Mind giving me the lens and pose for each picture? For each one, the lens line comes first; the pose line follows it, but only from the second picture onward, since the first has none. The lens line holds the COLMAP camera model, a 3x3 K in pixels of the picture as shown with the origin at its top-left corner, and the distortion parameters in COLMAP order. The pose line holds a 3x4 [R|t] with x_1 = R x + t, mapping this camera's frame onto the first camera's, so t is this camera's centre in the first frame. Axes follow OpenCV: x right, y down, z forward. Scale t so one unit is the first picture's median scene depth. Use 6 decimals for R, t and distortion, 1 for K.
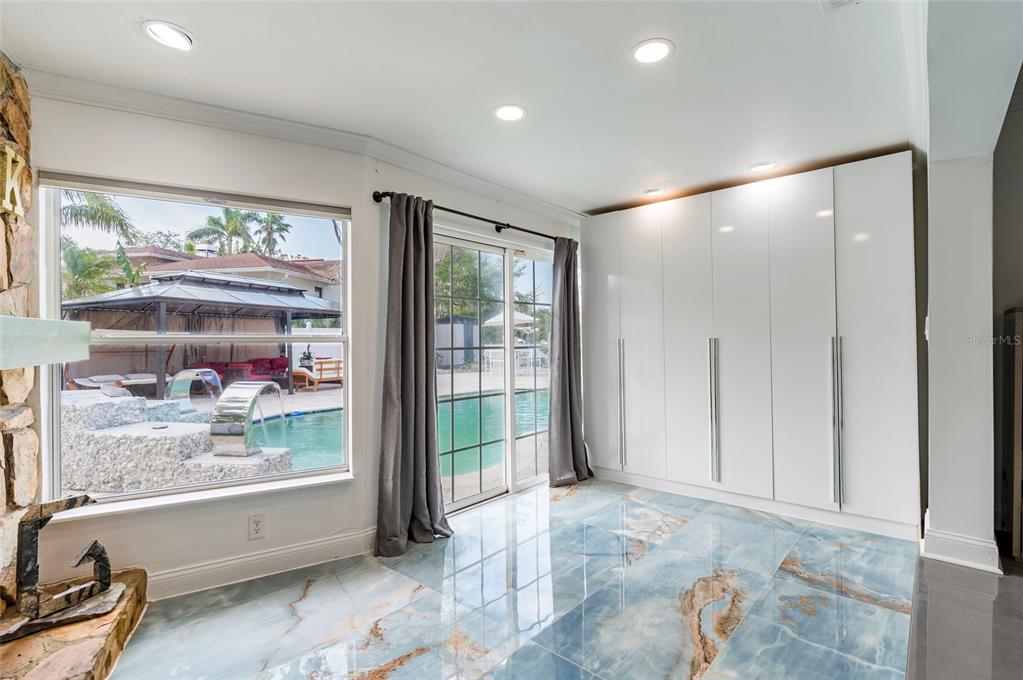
lens RADIAL K [[481.3, 0, 511.1], [0, 481.3, 341.2], [0, 0, 1]] dist [-0.002261, 0.000240]
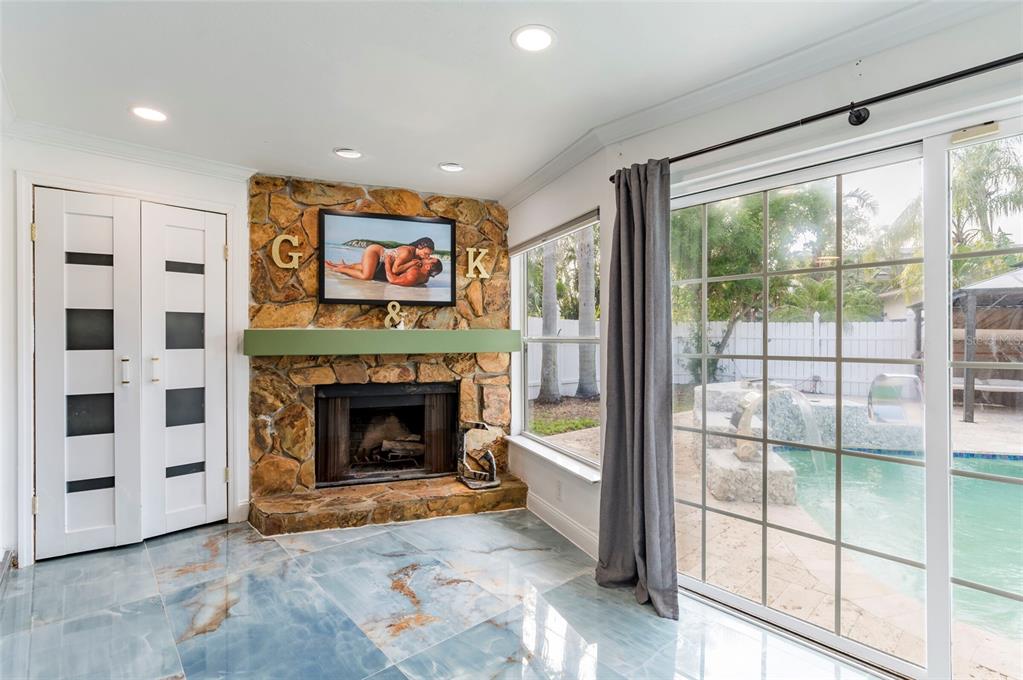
lens RADIAL K [[481.3, 0, 511.1], [0, 481.3, 341.2], [0, 0, 1]] dist [-0.002261, 0.000240]
pose [[-0.115553, 0.014914, -0.993189, 0.605232], [-0.000380, 0.999887, 0.015059, -0.017628], [0.993301, 0.002117, -0.115534, 0.855004]]
